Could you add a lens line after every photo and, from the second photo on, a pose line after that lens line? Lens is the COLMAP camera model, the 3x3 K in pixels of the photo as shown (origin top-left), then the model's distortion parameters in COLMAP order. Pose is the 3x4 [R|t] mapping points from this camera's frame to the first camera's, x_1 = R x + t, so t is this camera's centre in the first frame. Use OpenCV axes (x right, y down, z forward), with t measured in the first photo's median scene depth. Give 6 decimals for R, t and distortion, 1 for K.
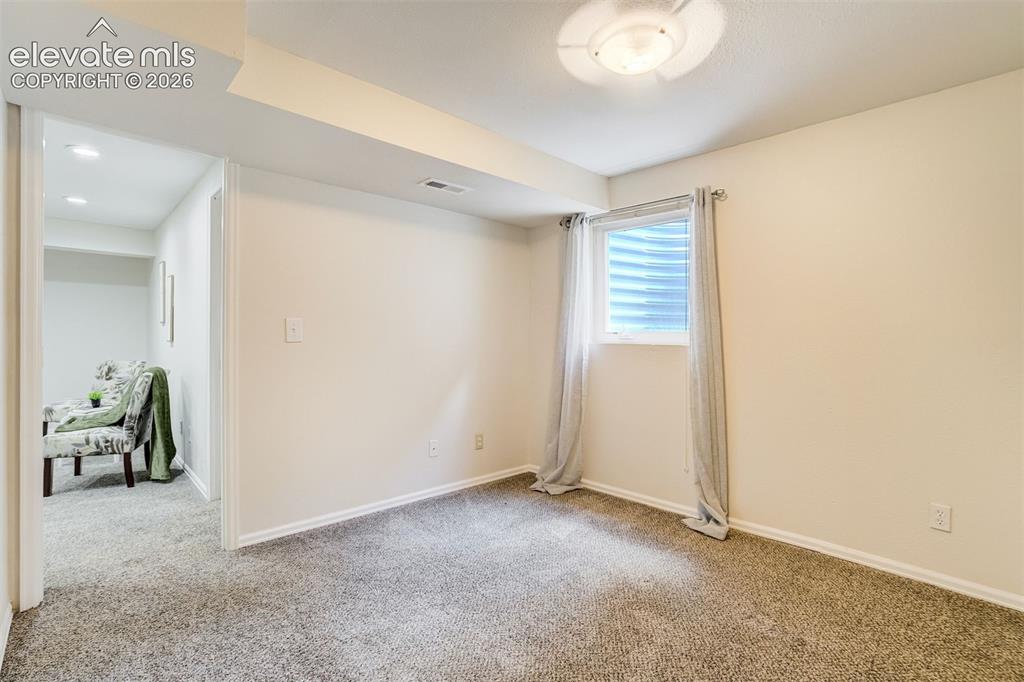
lens RADIAL K [[484.1, 0, 504.9], [0, 484.1, 337.3], [0, 0, 1]] dist [-0.048662, 0.029881]
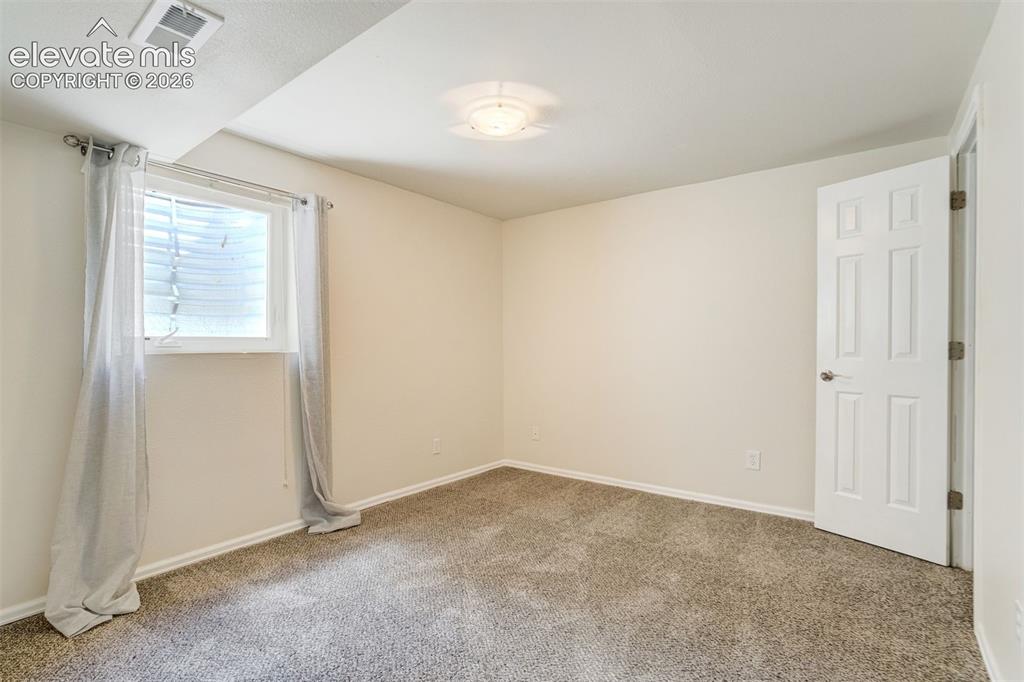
lens RADIAL K [[484.1, 0, 504.9], [0, 484.1, 337.3], [0, 0, 1]] dist [-0.048662, 0.029881]
pose [[-0.146926, 0.013532, 0.989055, -0.650186], [0.000918, 0.999908, -0.013545, 0.002693], [-0.989147, -0.001082, -0.146925, 0.757719]]
